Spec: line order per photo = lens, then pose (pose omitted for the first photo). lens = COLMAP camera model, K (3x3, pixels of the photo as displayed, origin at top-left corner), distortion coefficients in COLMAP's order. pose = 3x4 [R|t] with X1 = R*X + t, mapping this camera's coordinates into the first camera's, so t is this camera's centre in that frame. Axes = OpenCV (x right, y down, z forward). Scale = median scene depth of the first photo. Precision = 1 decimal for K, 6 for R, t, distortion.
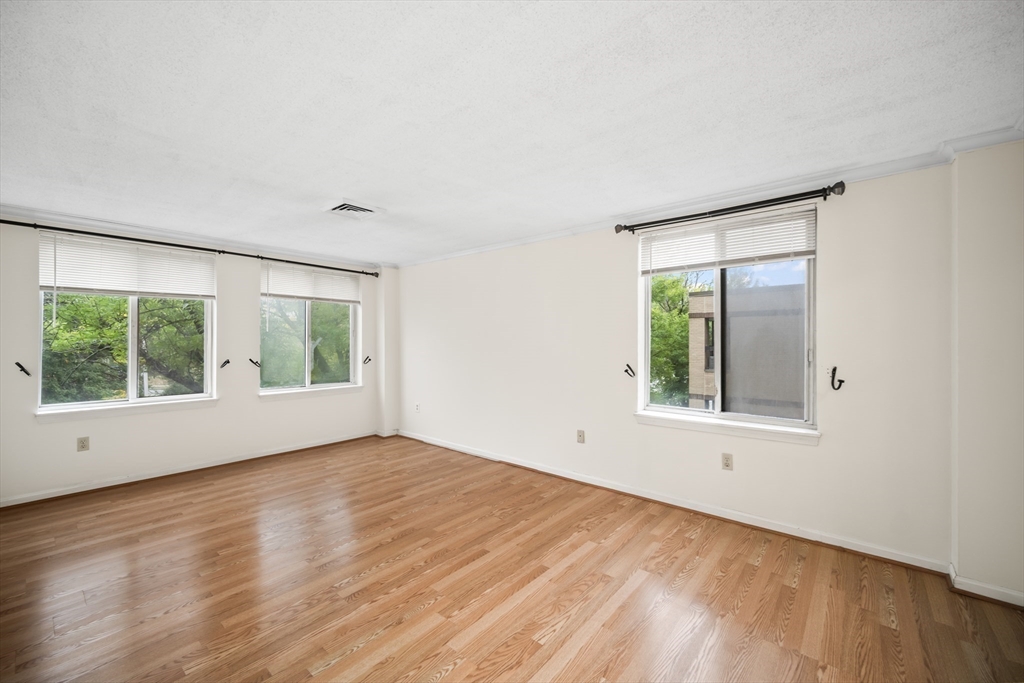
lens RADIAL K [[412.6, 0, 511.2], [0, 412.6, 339.1], [0, 0, 1]] dist [-0.002997, -0.000016]
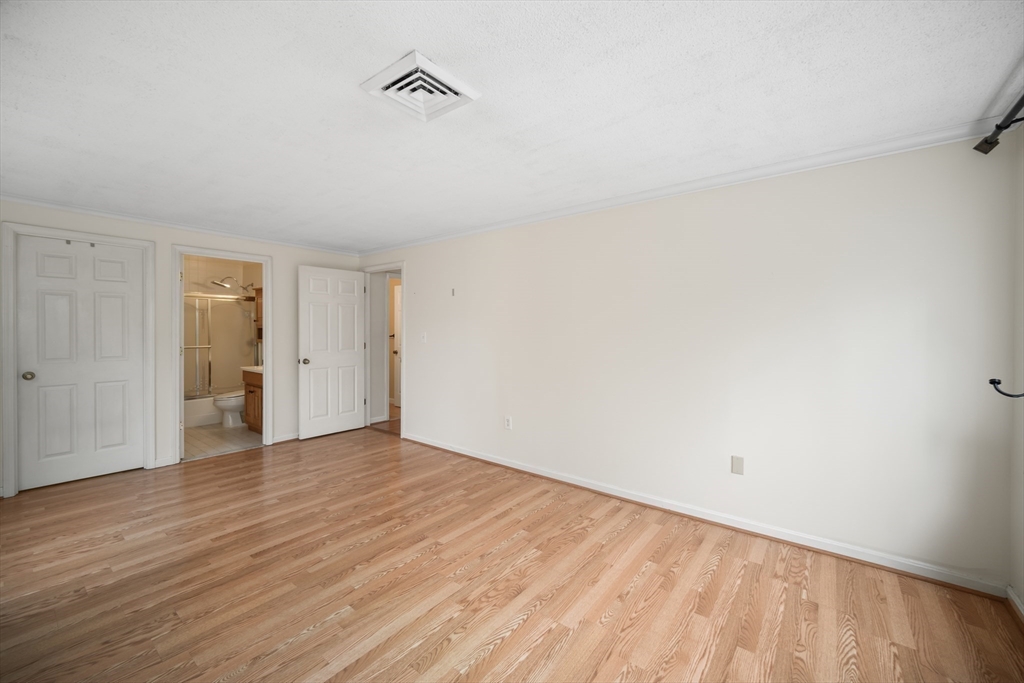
lens RADIAL K [[412.6, 0, 513.2], [0, 412.6, 335.5], [0, 0, 1]] dist [-0.002997, -0.000016]
pose [[-0.999347, -0.002368, -0.036060, -0.668533], [-0.002700, 0.999955, 0.009147, 0.009321], [0.036037, 0.009239, -0.999308, 2.127929]]
